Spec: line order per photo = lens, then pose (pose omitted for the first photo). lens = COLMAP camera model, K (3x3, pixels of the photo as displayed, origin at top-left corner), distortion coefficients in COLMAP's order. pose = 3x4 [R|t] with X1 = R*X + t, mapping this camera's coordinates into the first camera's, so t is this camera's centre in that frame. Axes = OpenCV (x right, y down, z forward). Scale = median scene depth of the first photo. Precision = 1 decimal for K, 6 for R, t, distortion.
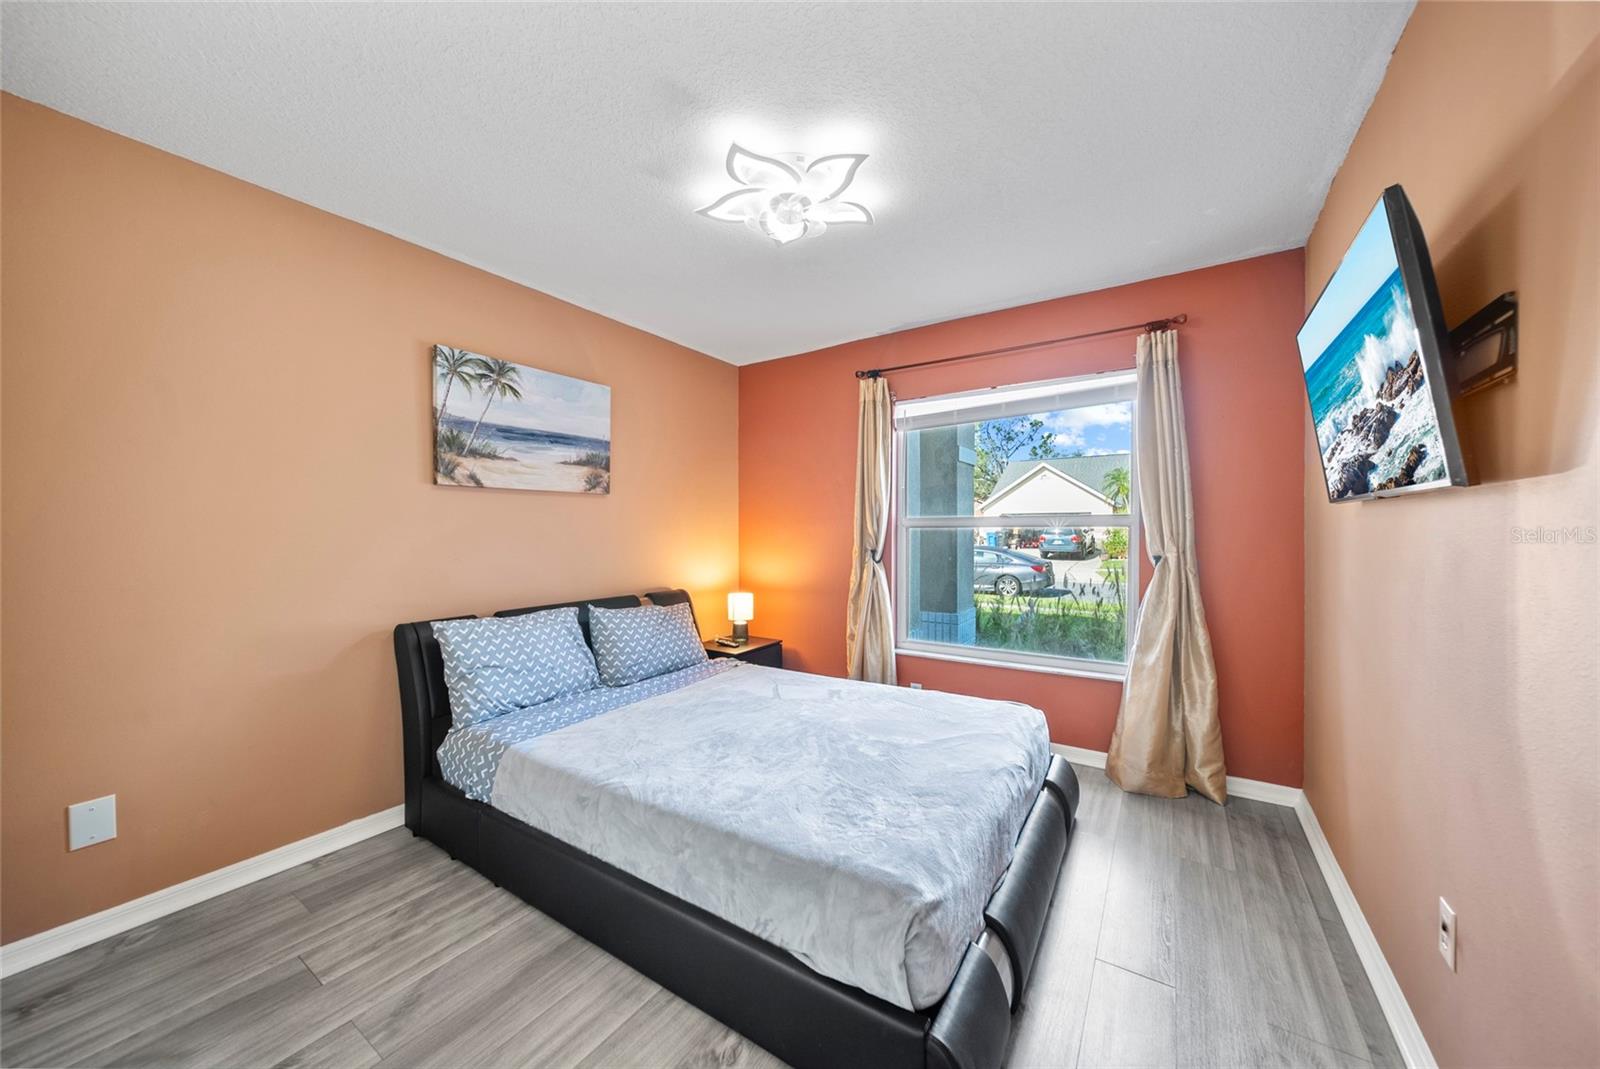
lens RADIAL K [[566.5, 0, 796.3], [0, 566.5, 530.8], [0, 0, 1]] dist [-0.001660, -0.000185]
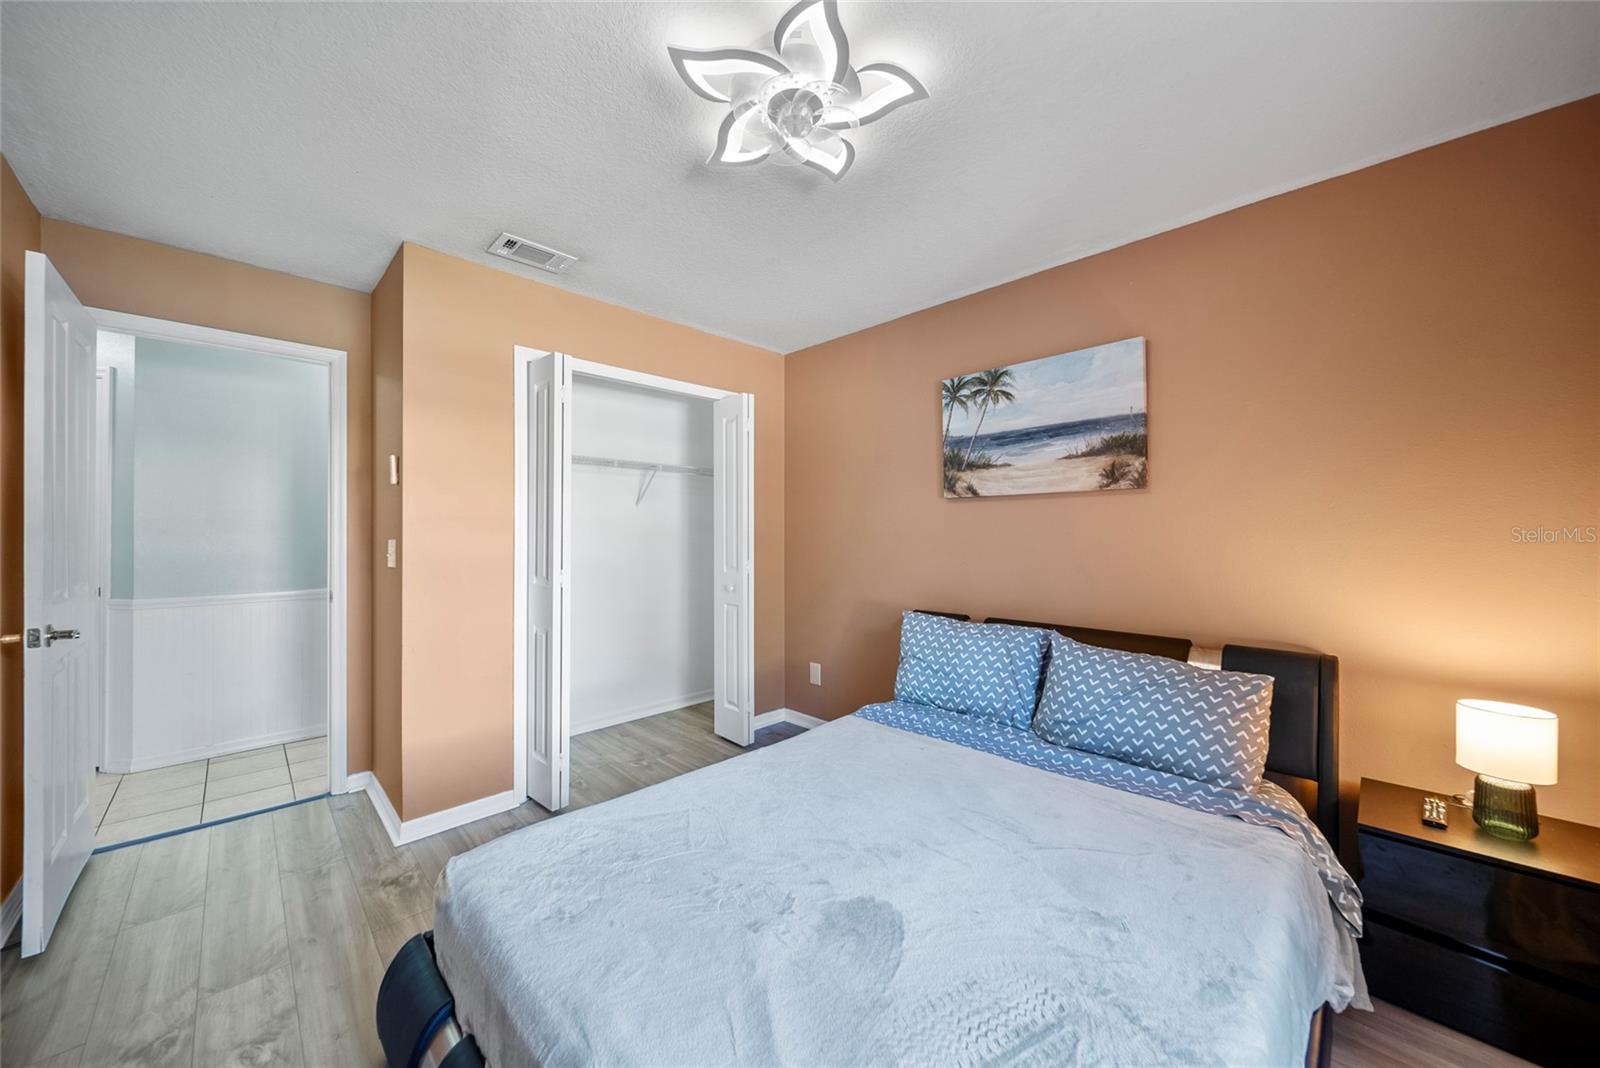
lens RADIAL K [[566.5, 0, 796.3], [0, 566.5, 530.3], [0, 0, 1]] dist [-0.001660, -0.000185]
pose [[-0.207177, -0.013937, -0.978204, 0.535638], [-0.010611, 0.999872, -0.011999, 0.001832], [0.978246, 0.007894, -0.207298, 0.863885]]
